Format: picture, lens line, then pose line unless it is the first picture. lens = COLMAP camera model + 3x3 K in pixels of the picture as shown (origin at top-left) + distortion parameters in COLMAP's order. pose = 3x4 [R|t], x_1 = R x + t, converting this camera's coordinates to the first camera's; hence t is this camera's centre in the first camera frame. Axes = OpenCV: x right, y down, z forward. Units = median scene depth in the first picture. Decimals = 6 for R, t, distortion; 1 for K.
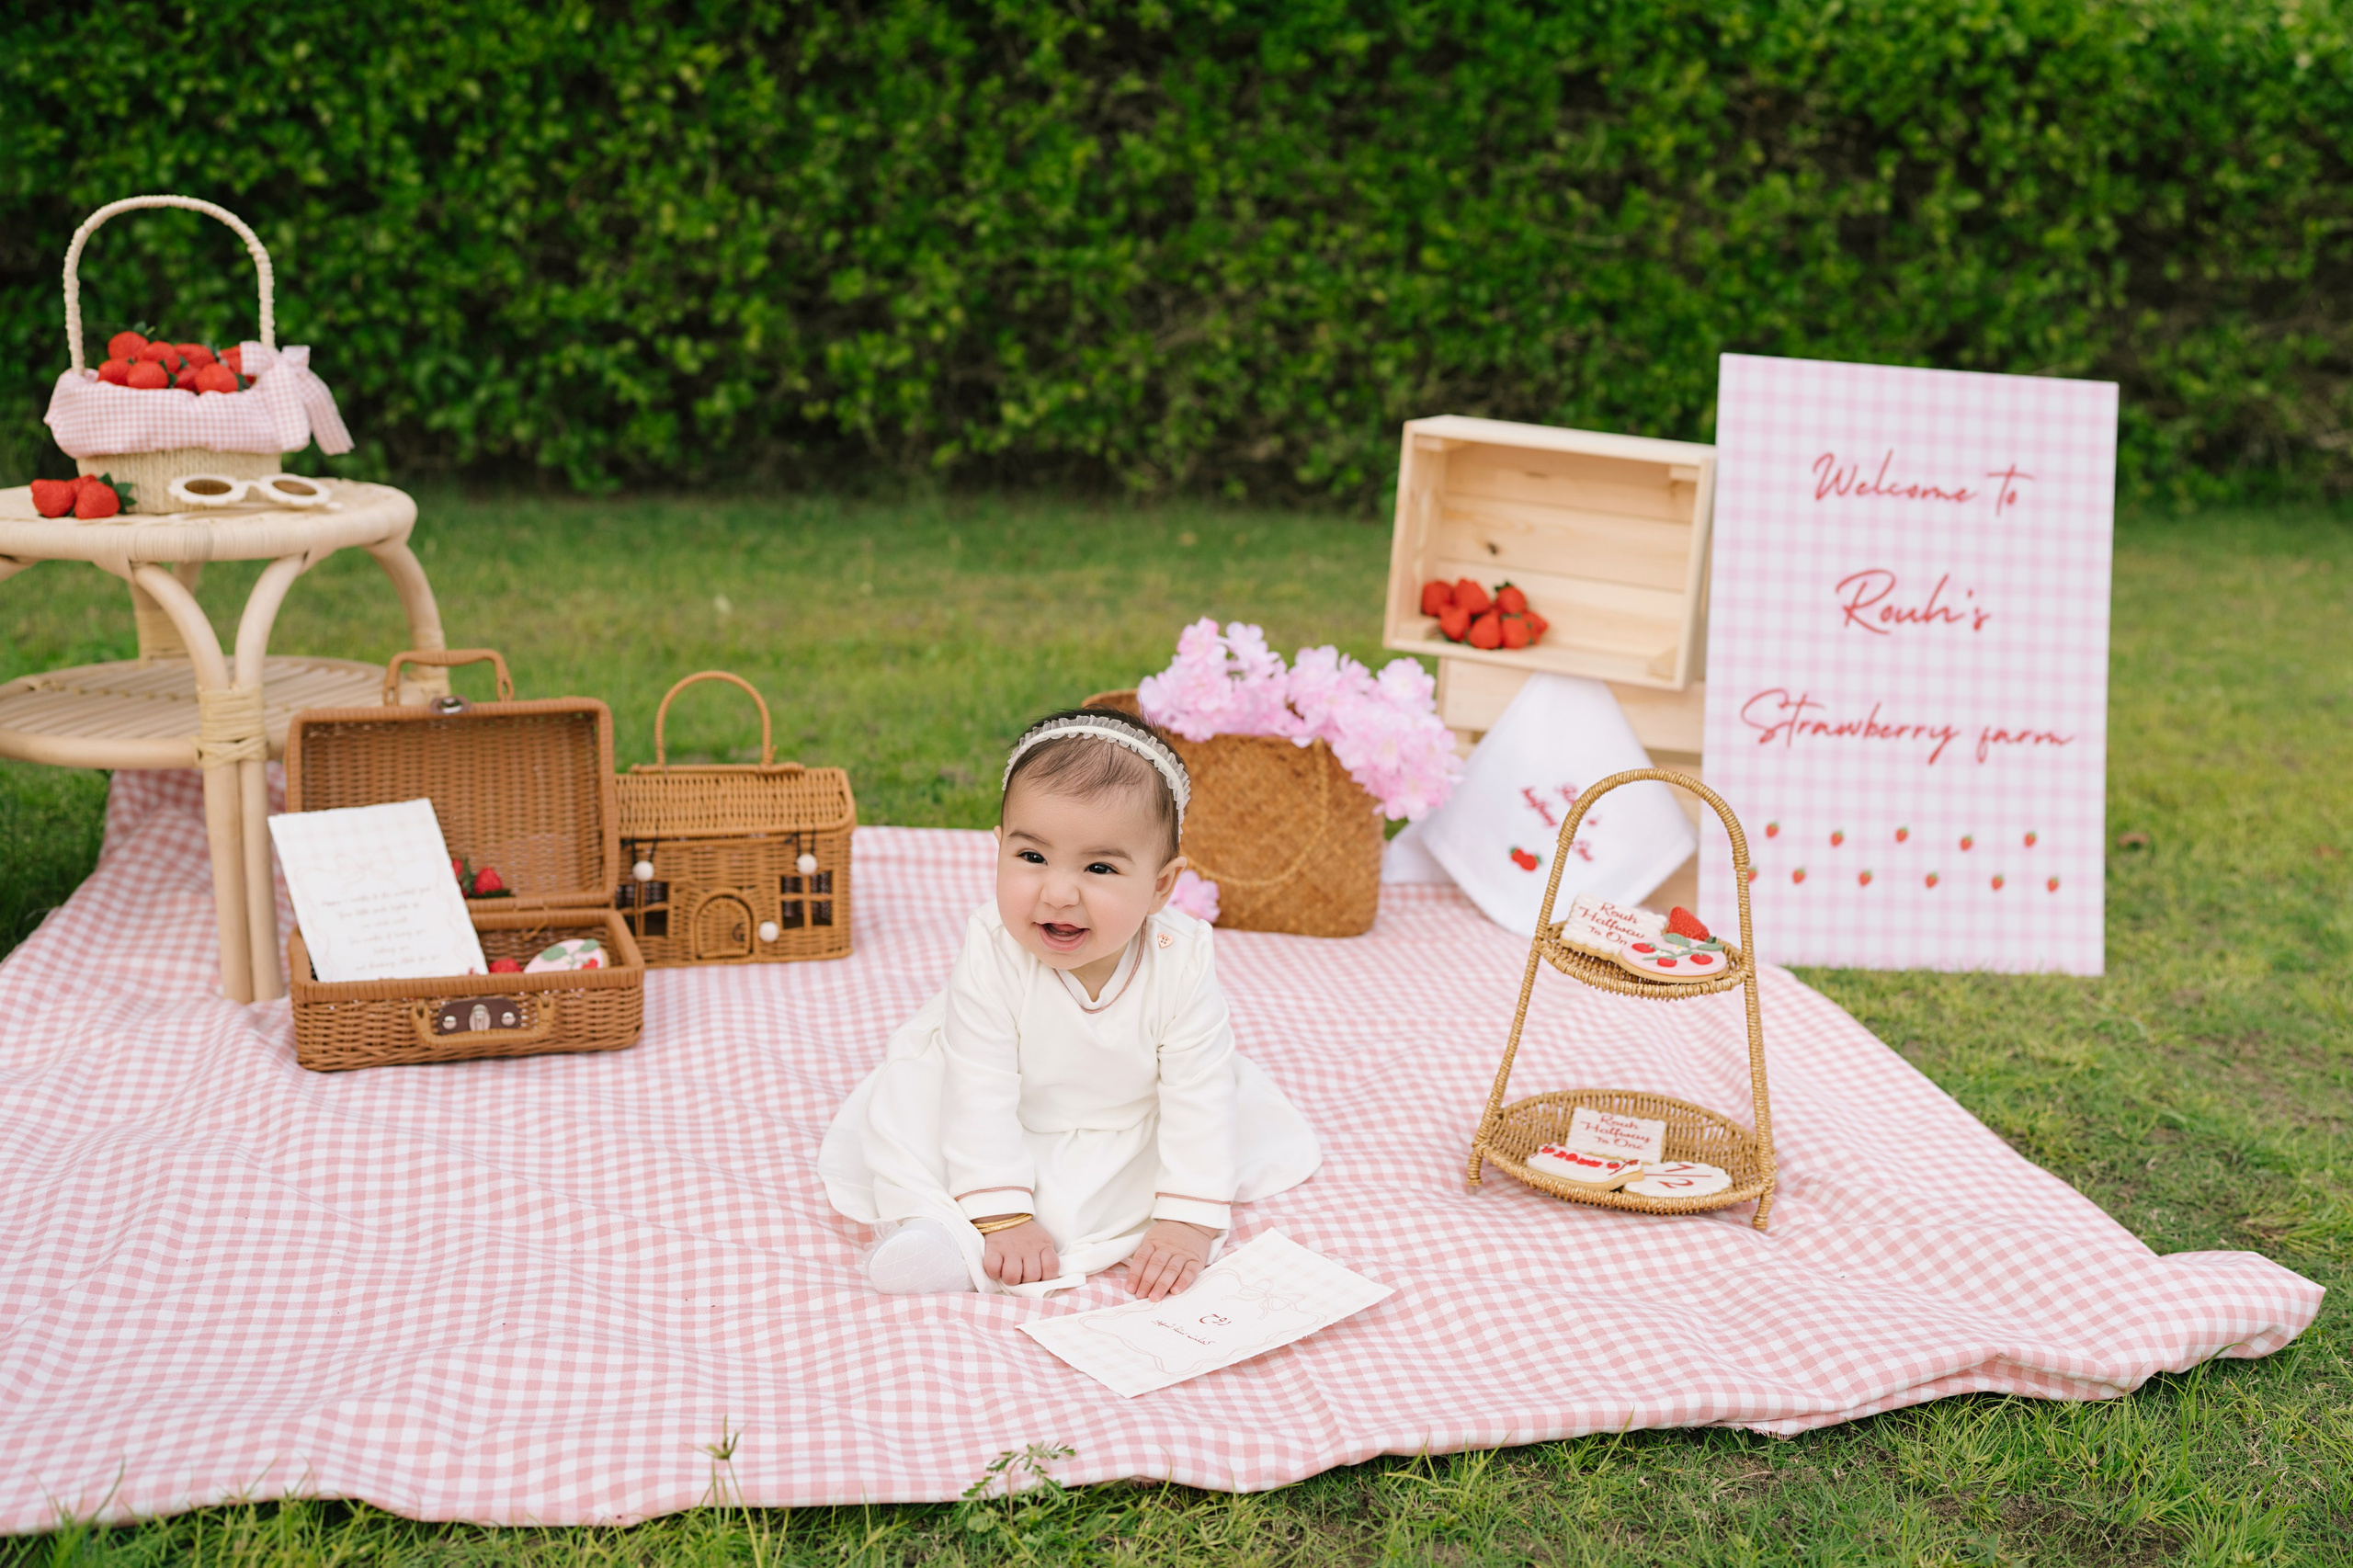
lens RADIAL K [[2480.7, 0, 1100.4], [0, 2480.7, 813.6], [0, 0, 1]] dist [-0.051981, 0.201165]
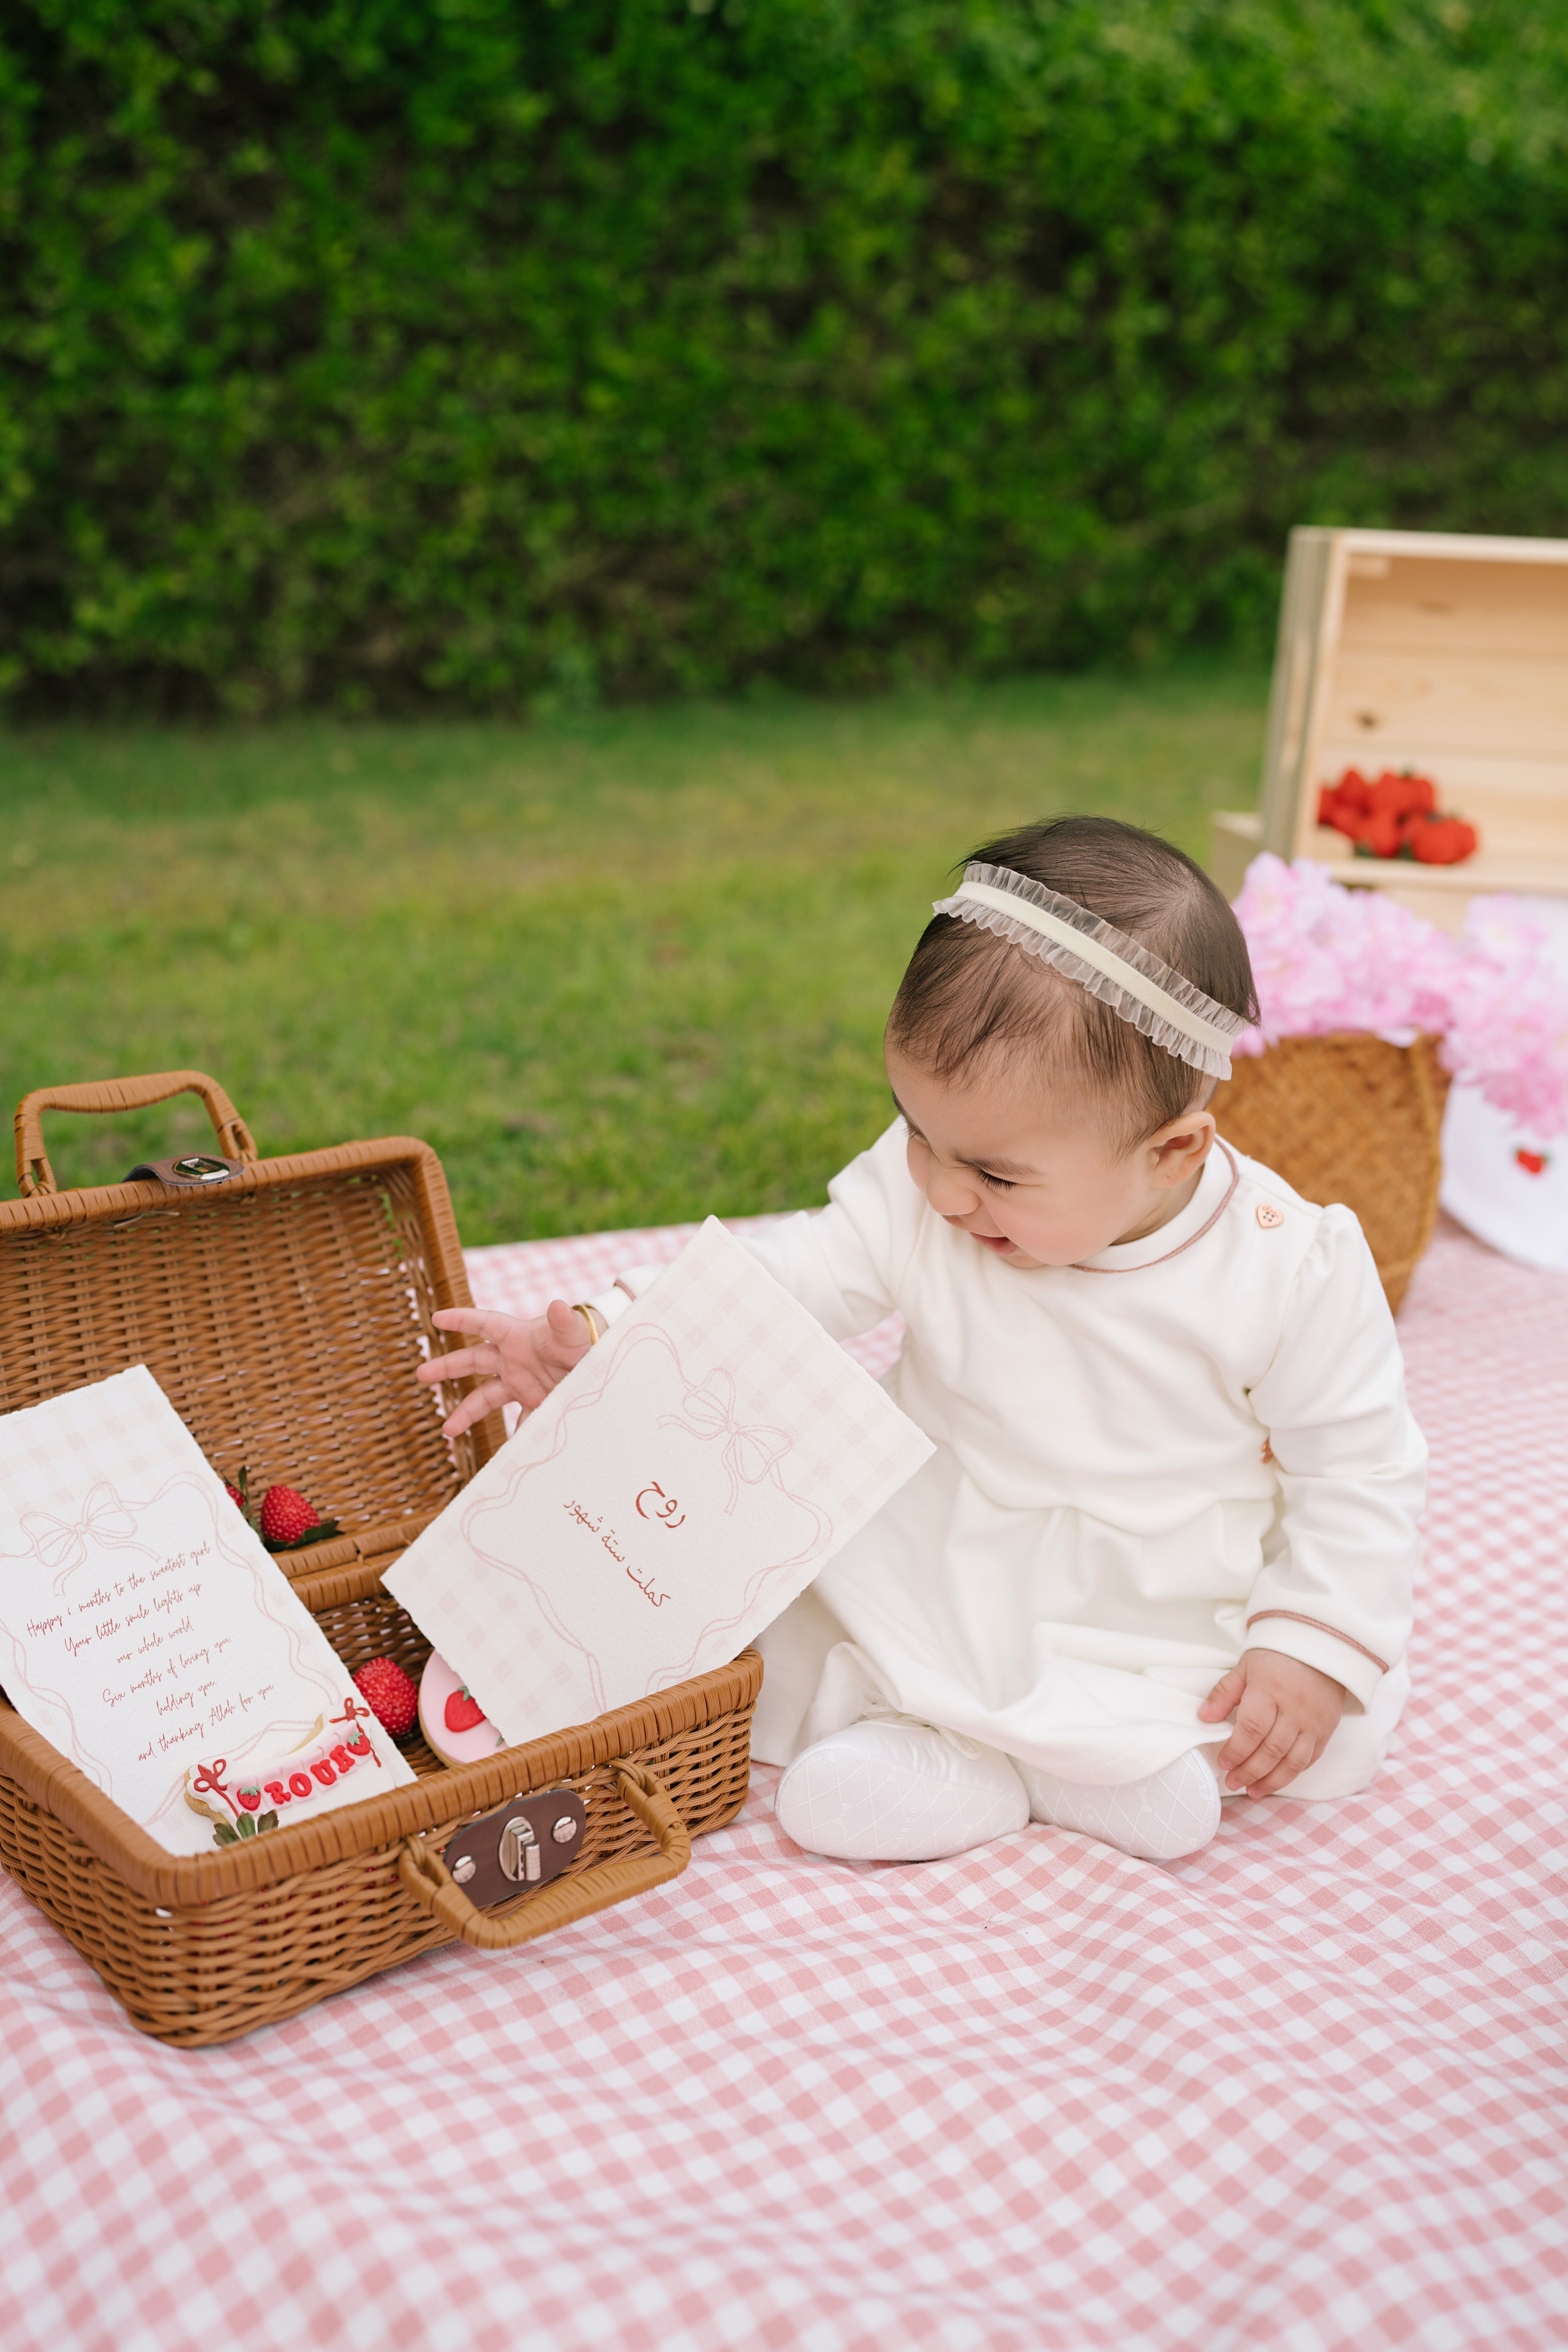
lens RADIAL K [[2285.8, 0, 585.0], [0, 2285.8, 1180.4], [0, 0, 1]] dist [0.003269, 0.185745]
pose [[0.930885, -0.132615, 0.340392, -0.172001], [0.107534, 0.989972, 0.091609, -0.037197], [-0.349127, -0.048674, 0.935810, 0.279056]]
